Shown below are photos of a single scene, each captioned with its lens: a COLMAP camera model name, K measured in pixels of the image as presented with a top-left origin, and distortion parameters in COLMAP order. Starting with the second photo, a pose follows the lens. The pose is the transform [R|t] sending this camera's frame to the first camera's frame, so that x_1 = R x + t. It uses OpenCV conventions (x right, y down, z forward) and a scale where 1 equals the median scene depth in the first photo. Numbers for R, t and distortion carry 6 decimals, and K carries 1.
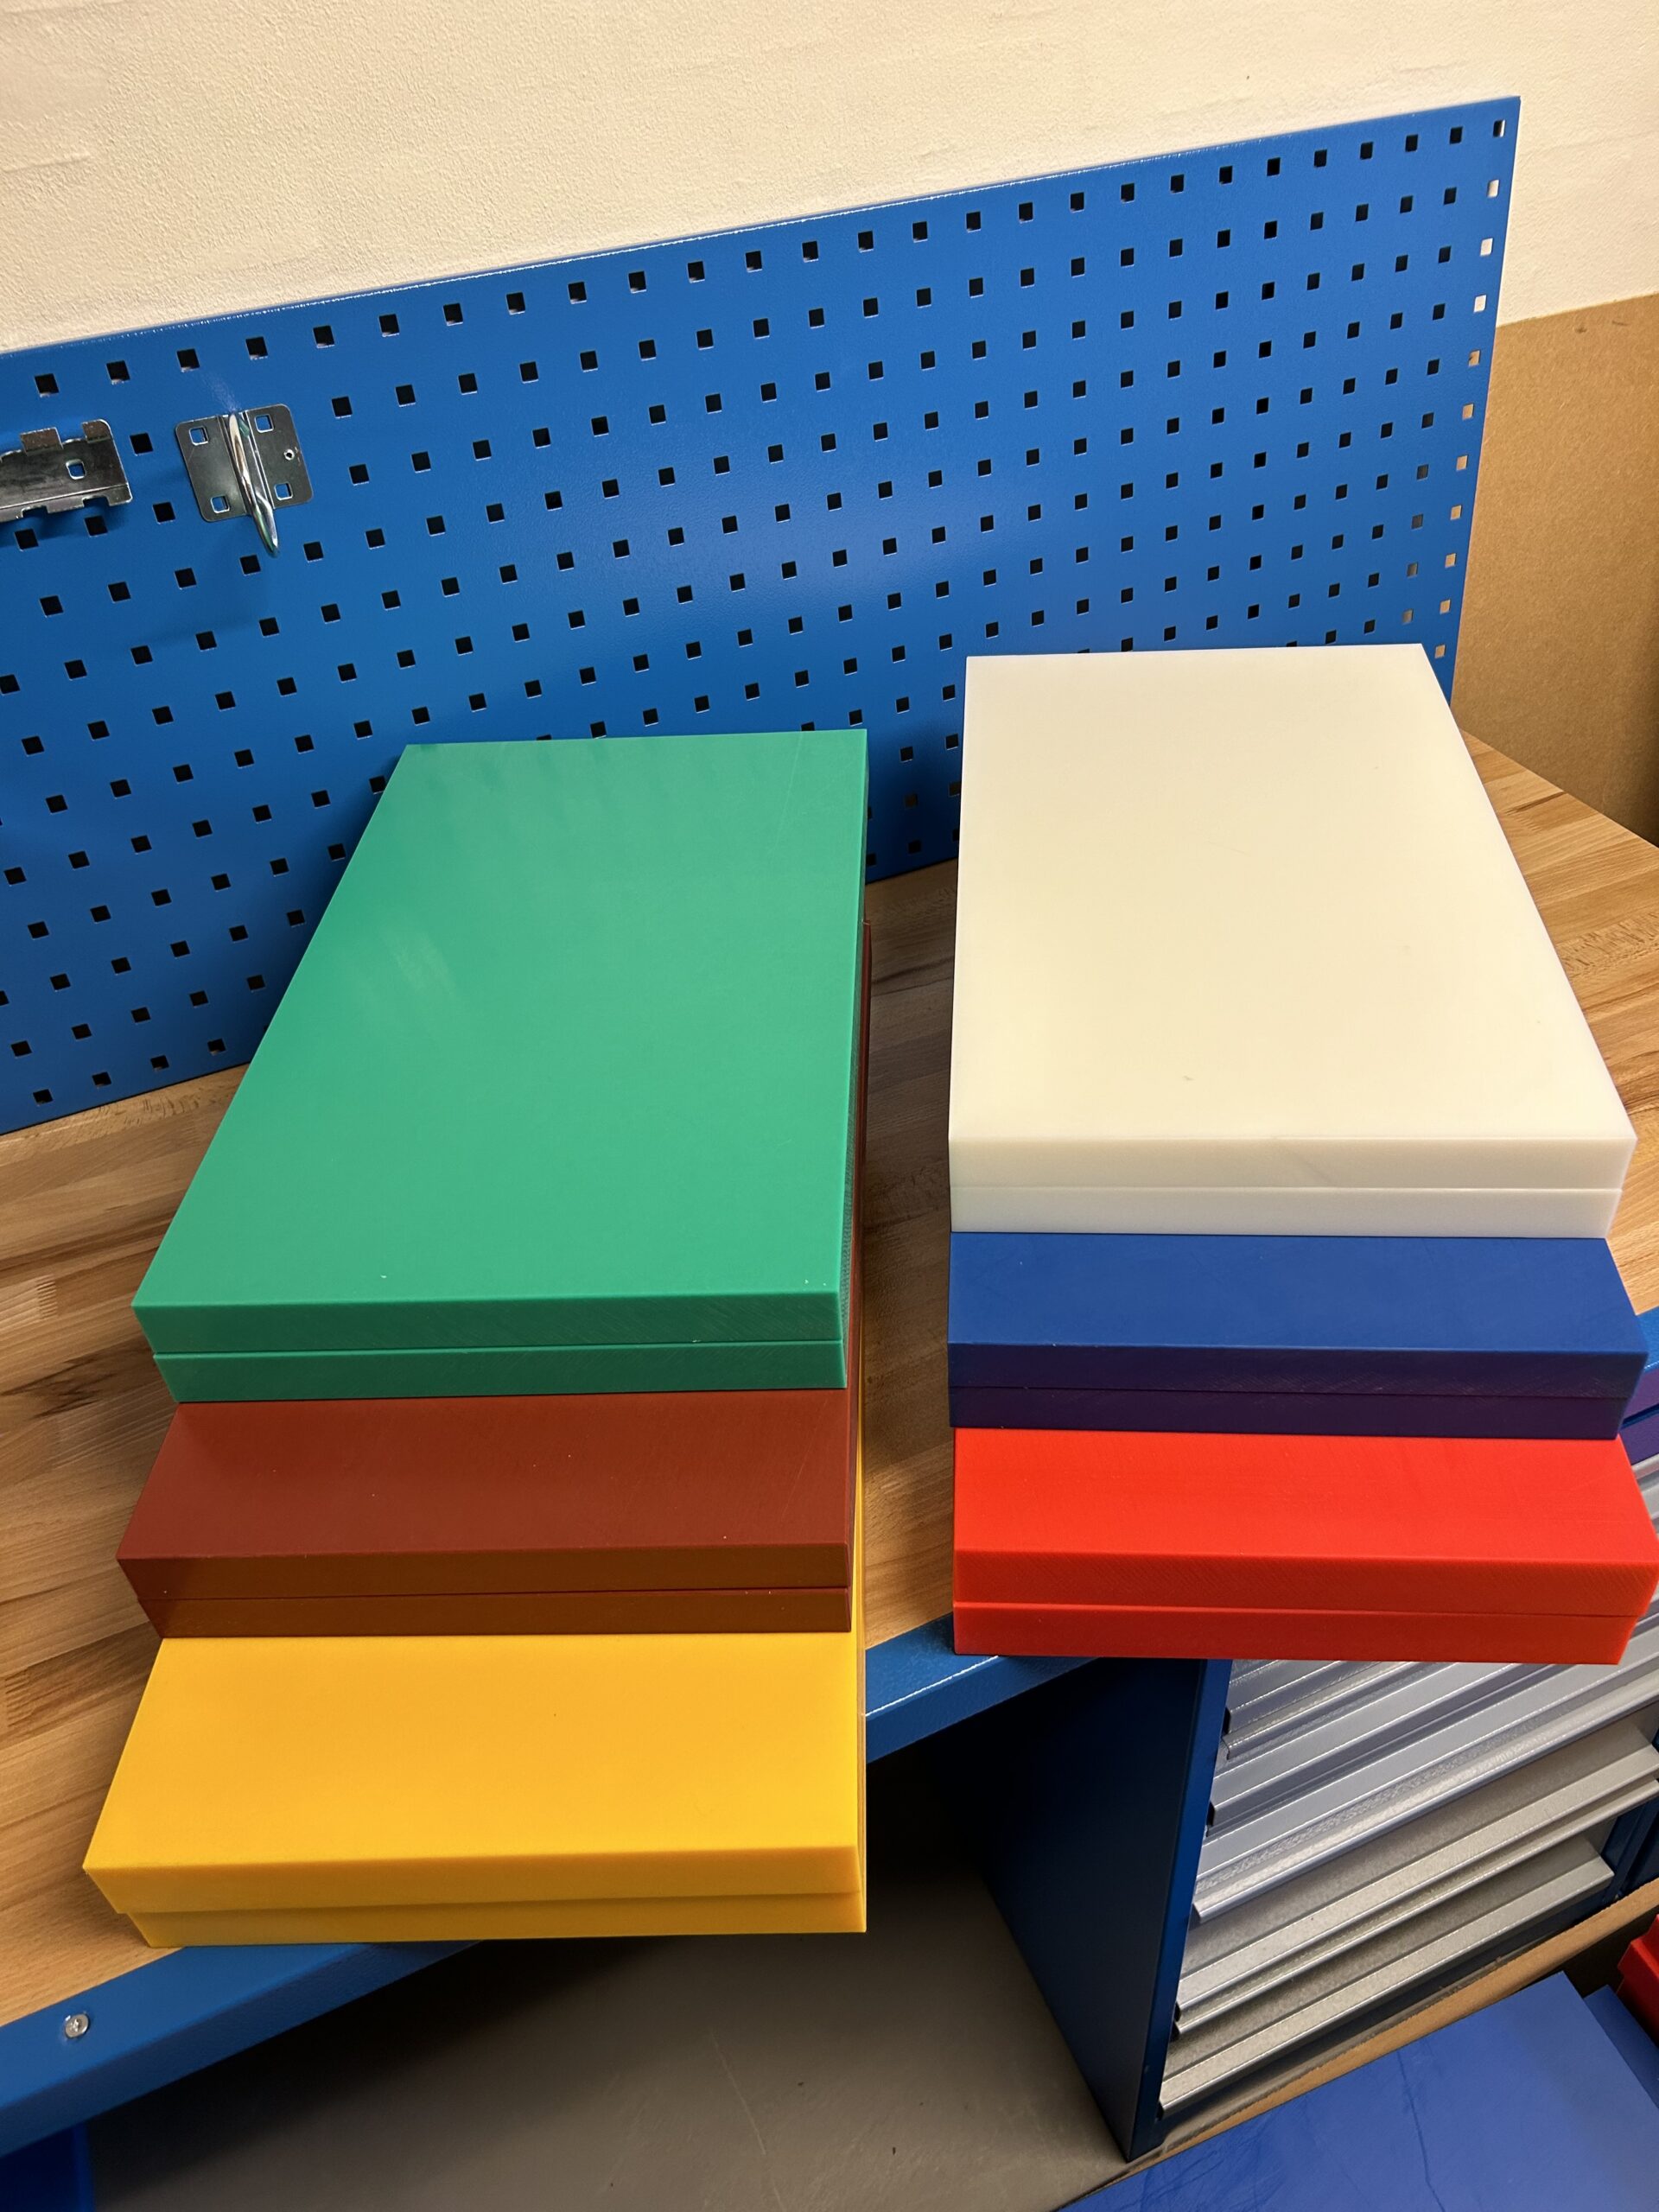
lens RADIAL K [[1668.9, 0, 839.0], [0, 1668.9, 1112.1], [0, 0, 1]] dist [0.029664, -0.041088]
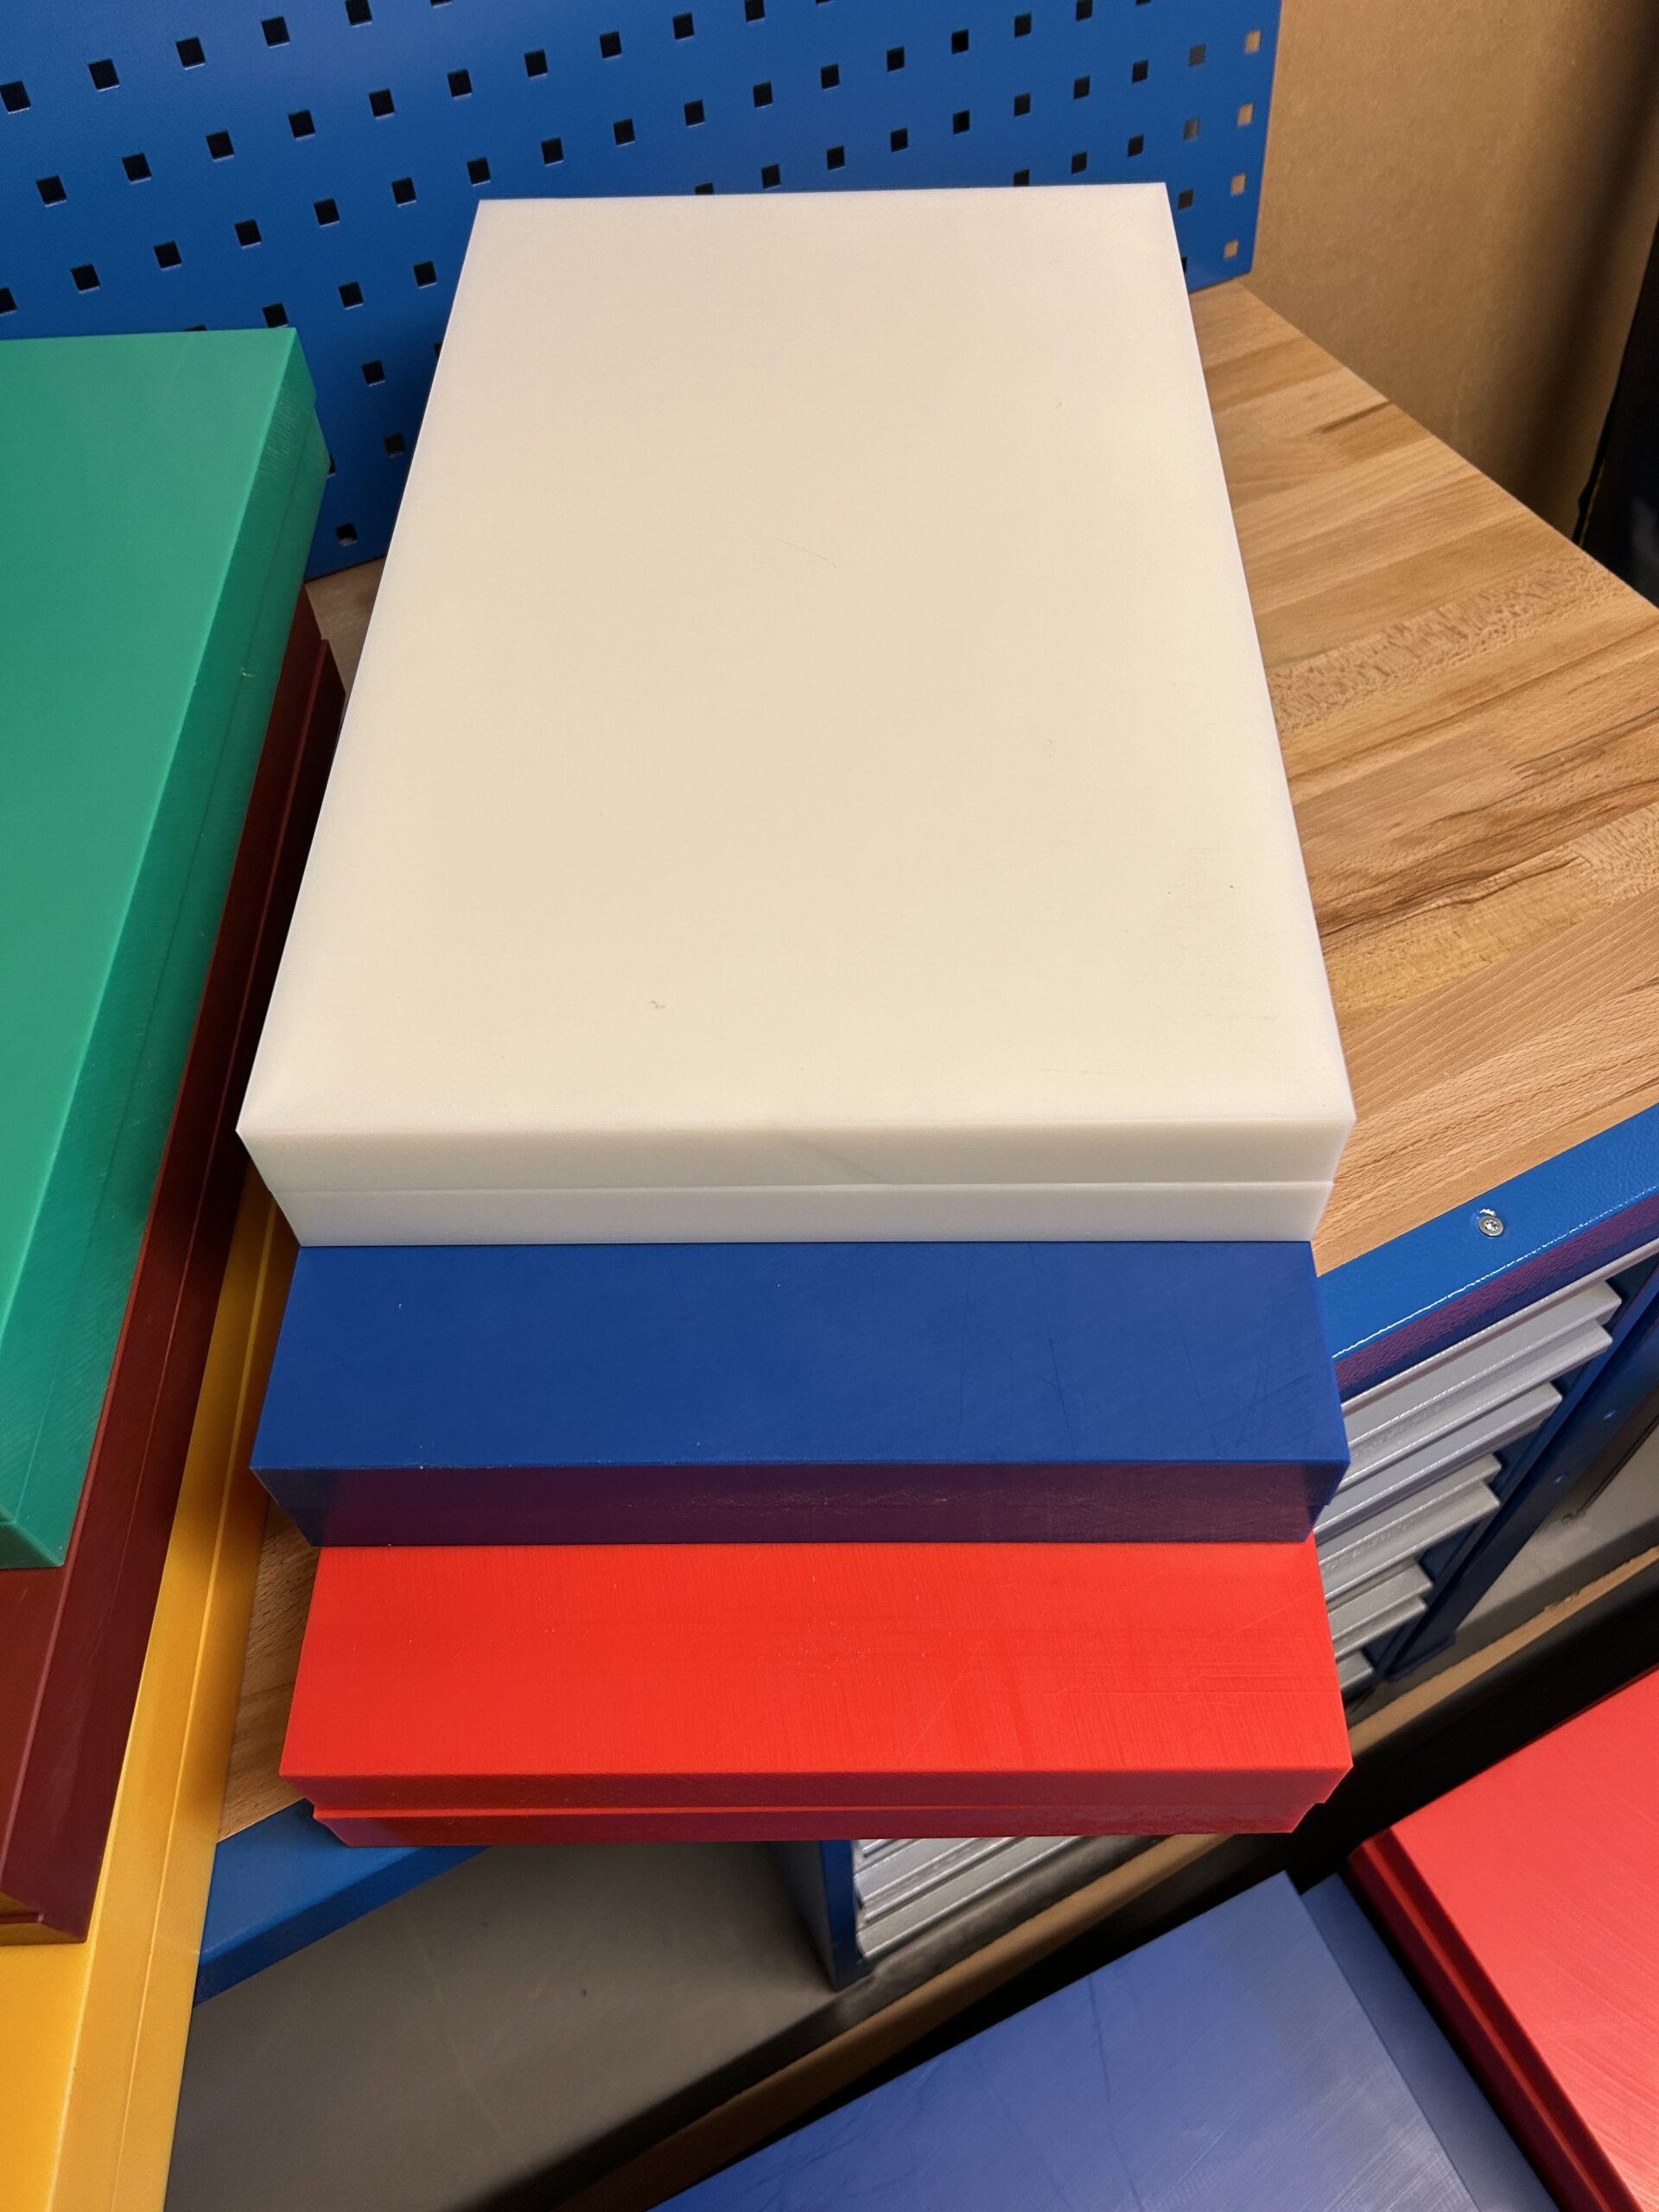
lens RADIAL K [[1668.9, 0, 839.7], [0, 1668.9, 1112.0], [0, 0, 1]] dist [0.029664, -0.041088]
pose [[0.997540, -0.033319, 0.061674, 0.173421], [0.016909, 0.968210, 0.249566, -0.097057], [-0.068029, -0.247909, 0.966392, 0.293950]]
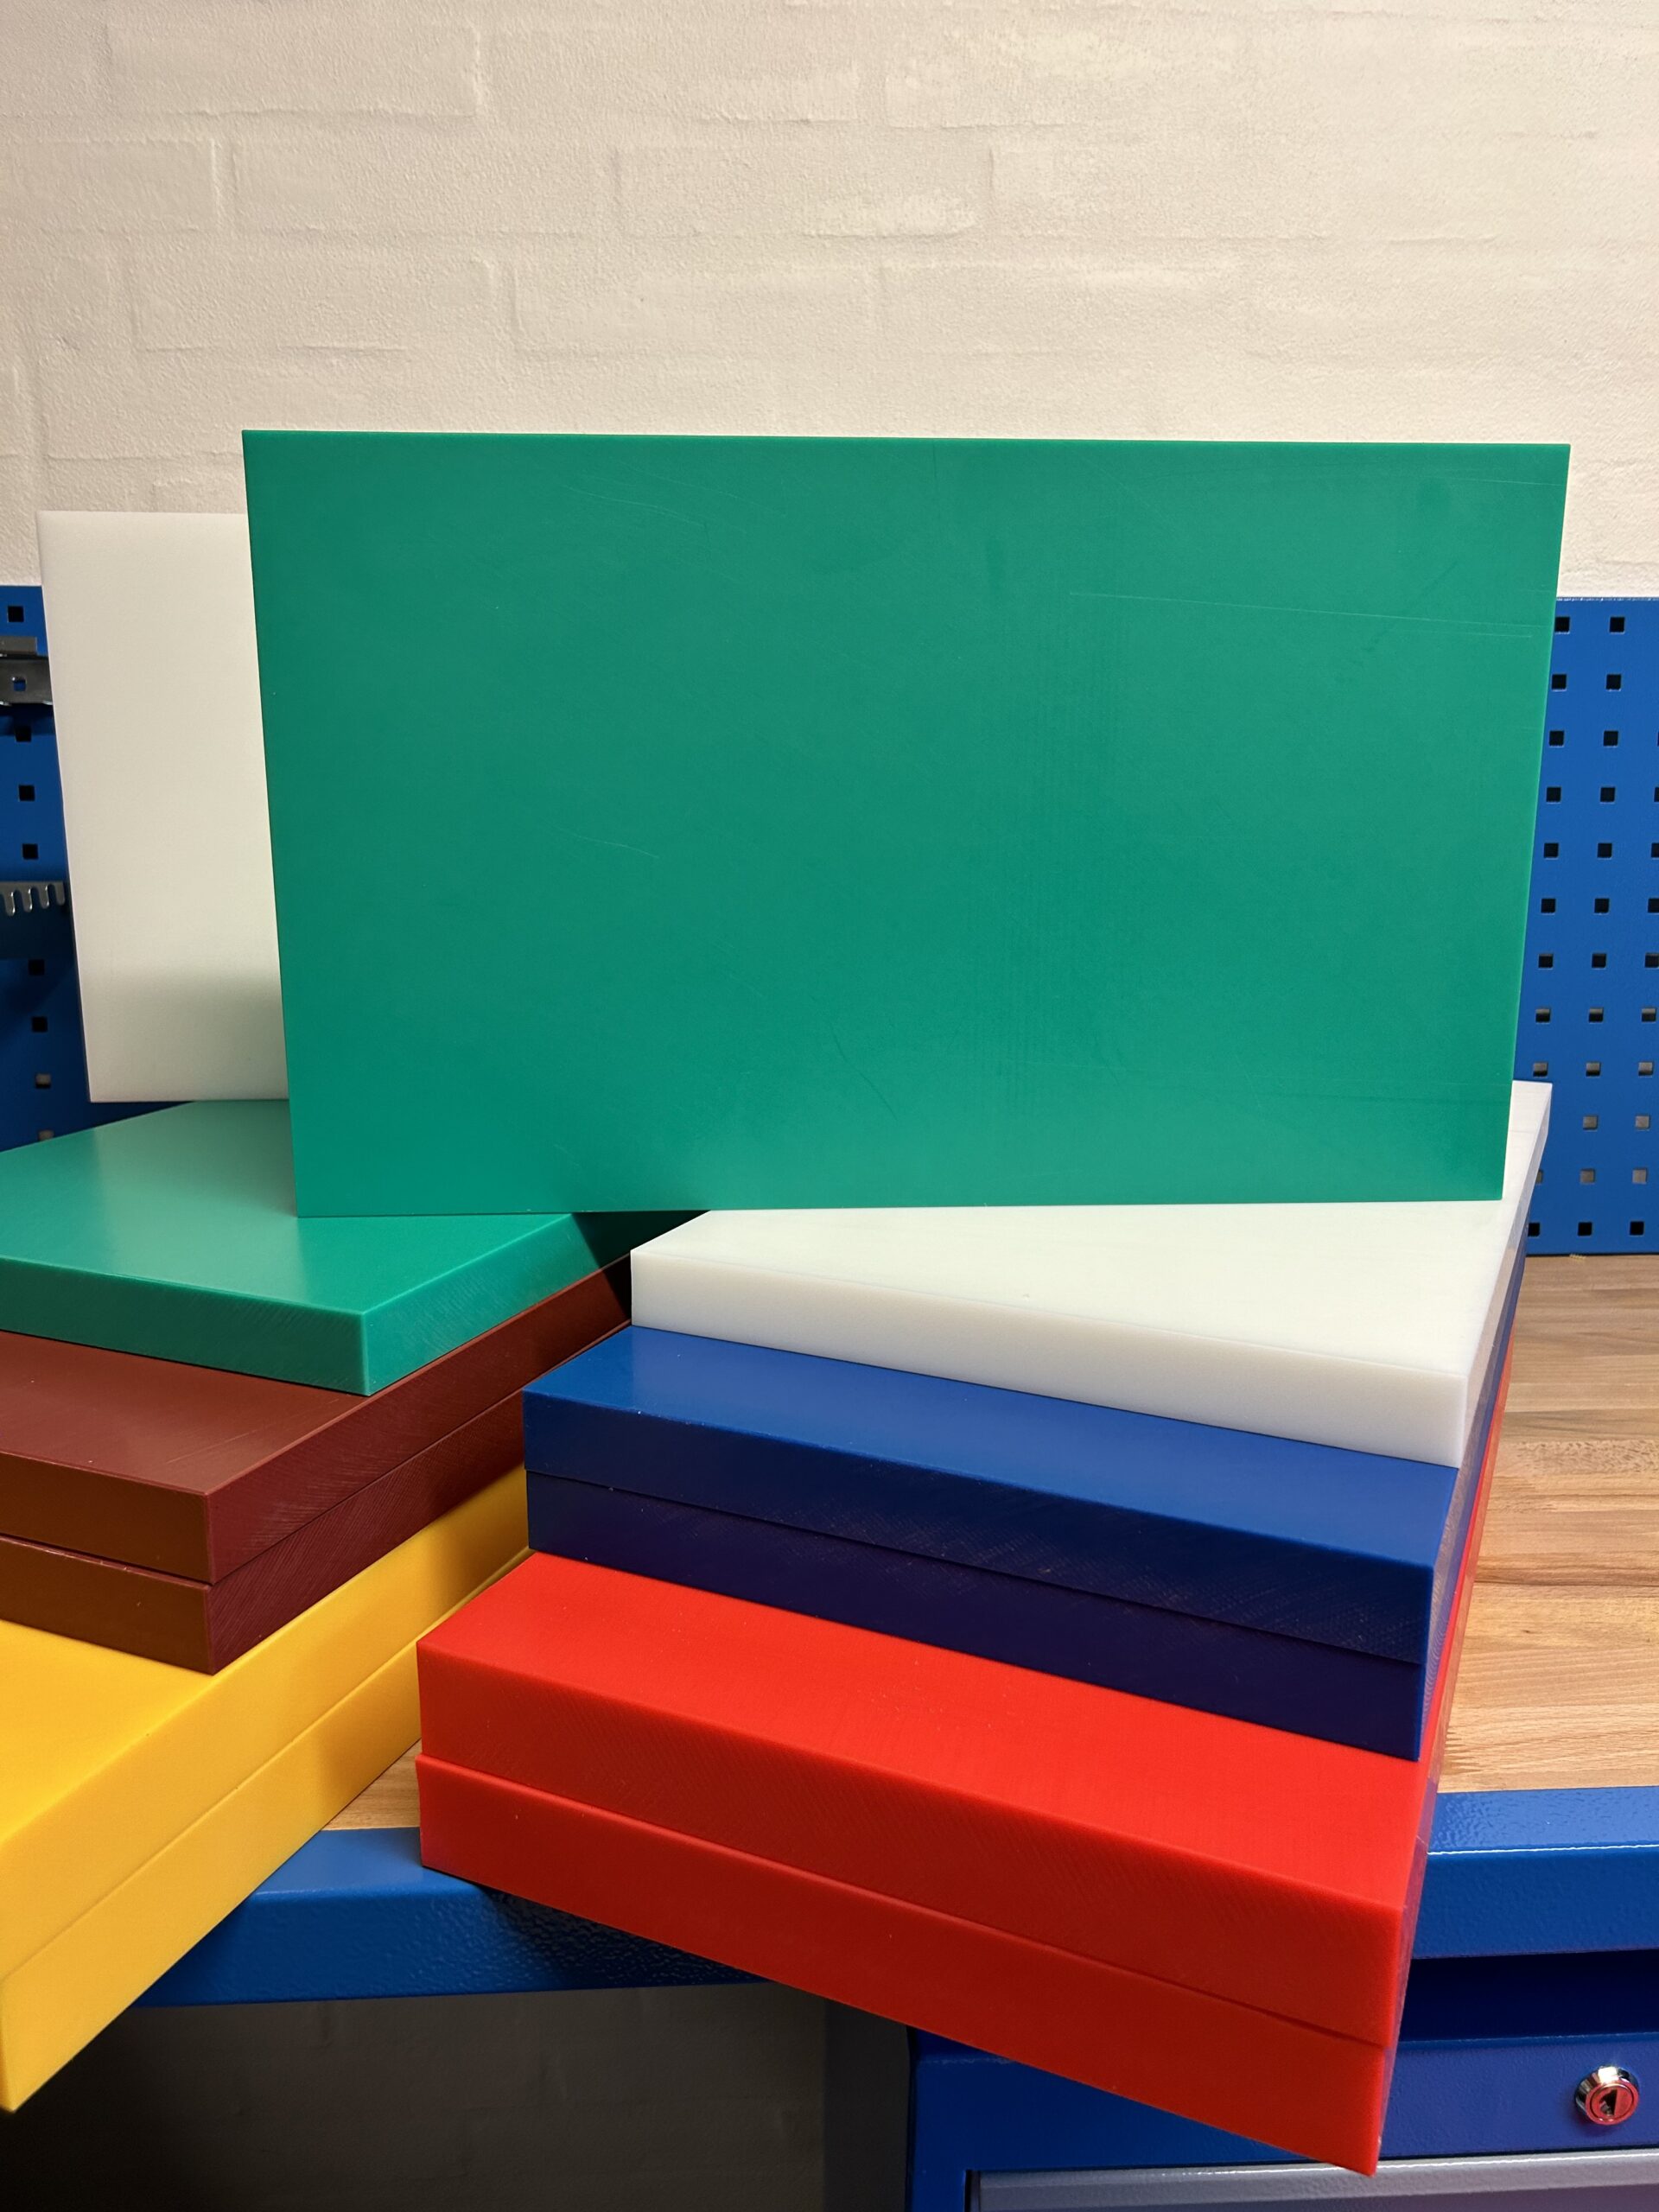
lens RADIAL K [[1668.9, 0, 839.7], [0, 1668.9, 1105.8], [0, 0, 1]] dist [0.029664, -0.041088]
pose [[0.933070, 0.137029, -0.332572, 0.308857], [-0.274758, 0.868236, -0.413128, 0.211995], [0.232140, 0.476854, 0.847774, 0.218306]]
